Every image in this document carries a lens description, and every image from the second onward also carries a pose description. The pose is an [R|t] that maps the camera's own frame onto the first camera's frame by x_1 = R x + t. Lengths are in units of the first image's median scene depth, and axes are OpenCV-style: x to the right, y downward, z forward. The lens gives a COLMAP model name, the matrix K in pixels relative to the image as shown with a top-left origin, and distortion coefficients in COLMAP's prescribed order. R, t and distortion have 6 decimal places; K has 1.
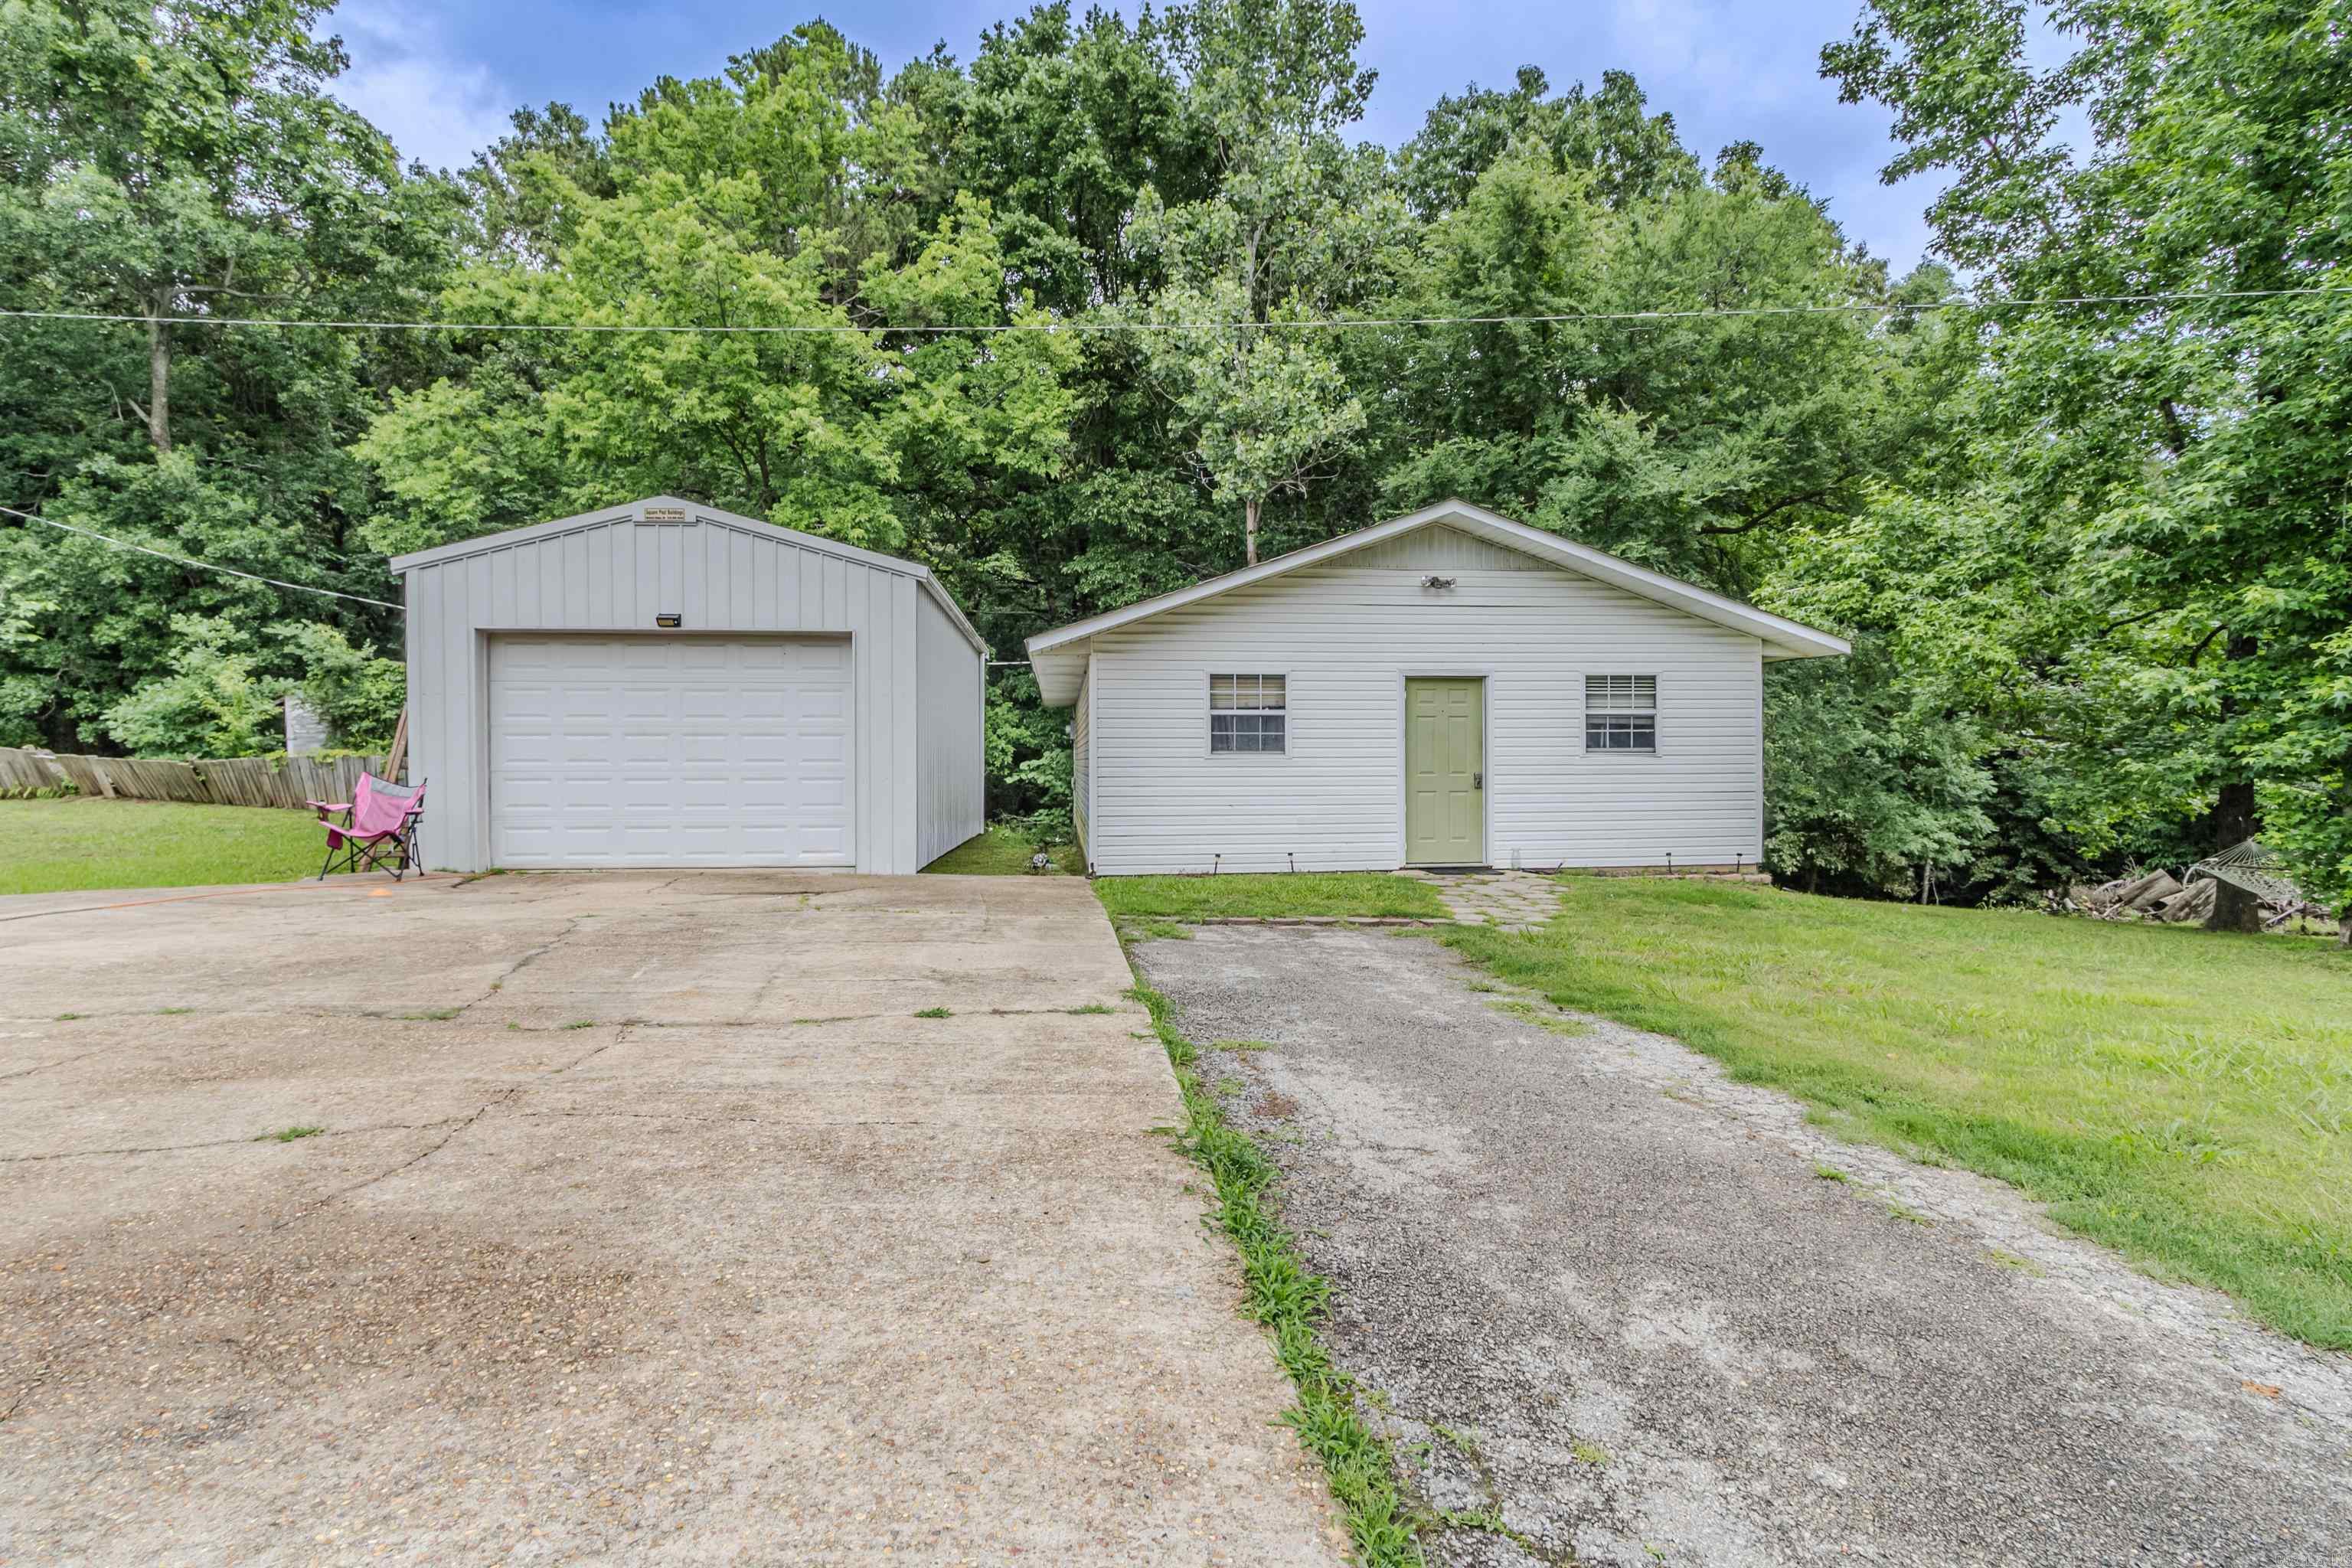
lens RADIAL K [[1087.1, 0, 1175.1], [0, 1087.1, 780.6], [0, 0, 1]] dist [0.005156, -0.002556]
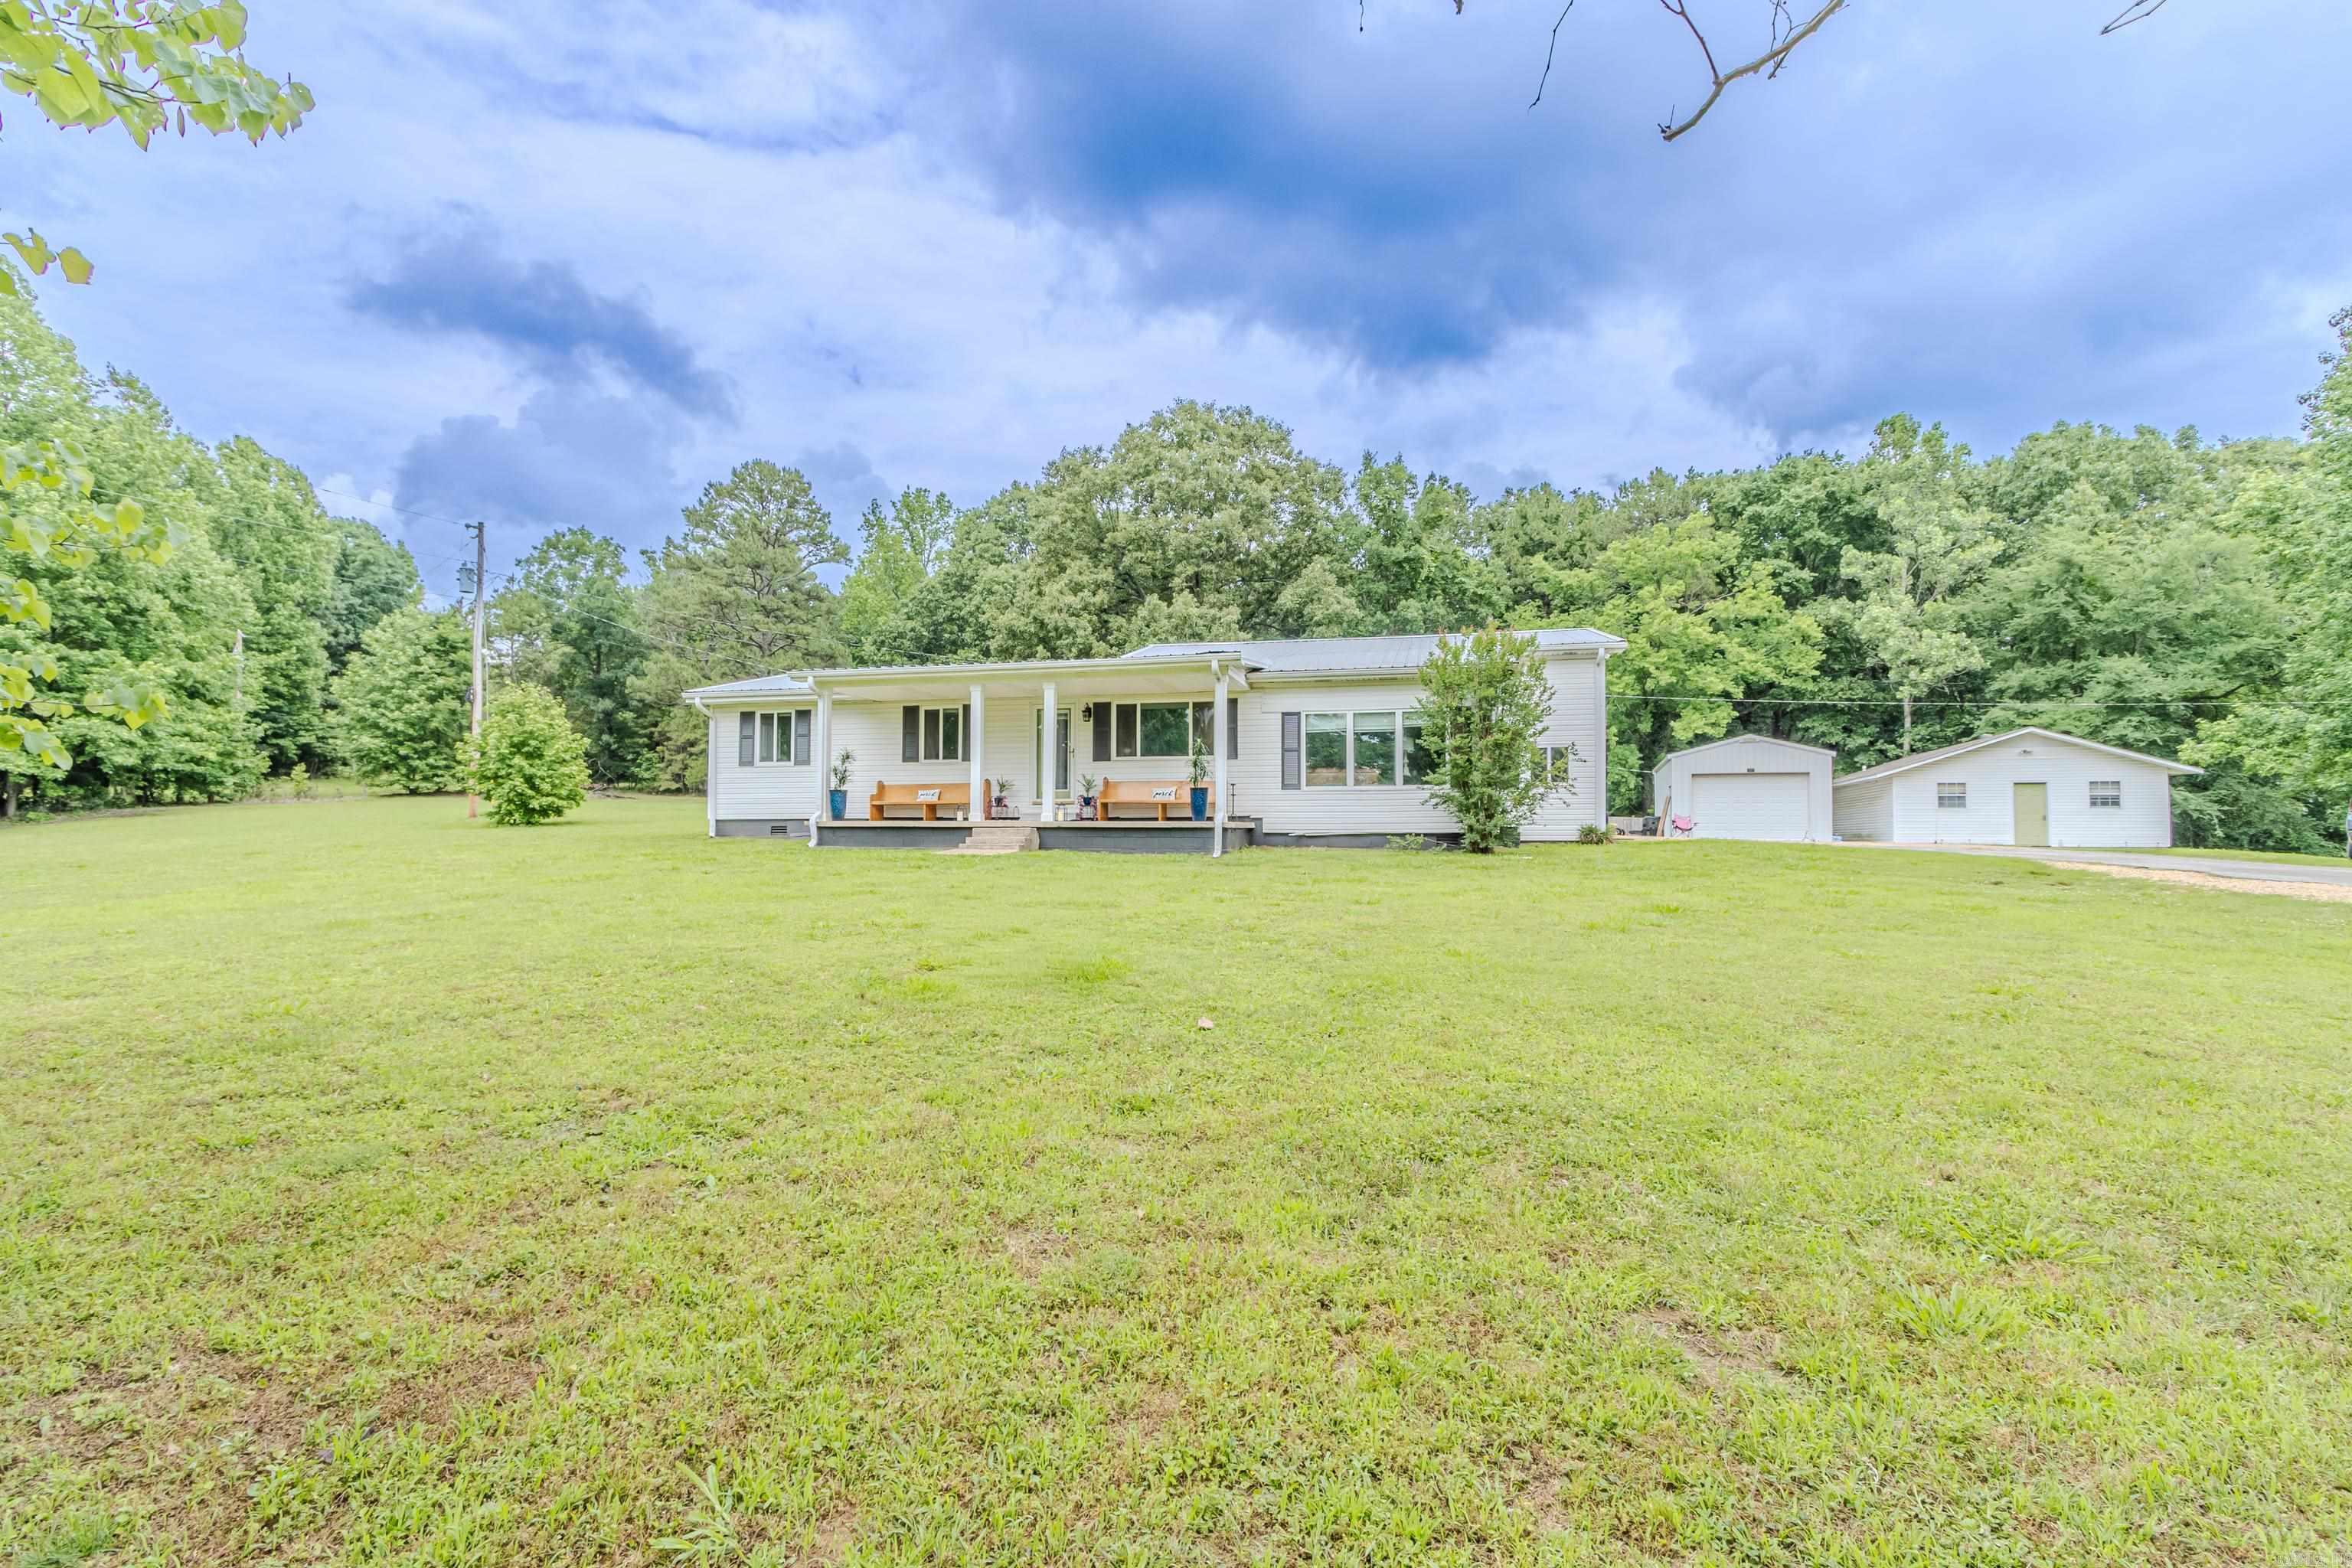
lens RADIAL K [[1087.1, 0, 1175.1], [0, 1087.1, 780.6], [0, 0, 1]] dist [0.005156, -0.002556]
pose [[0.907293, -0.011402, -0.420345, -0.425874], [-0.019444, 0.997425, -0.069025, 0.103771], [0.420050, 0.070799, 0.904735, -1.842866]]
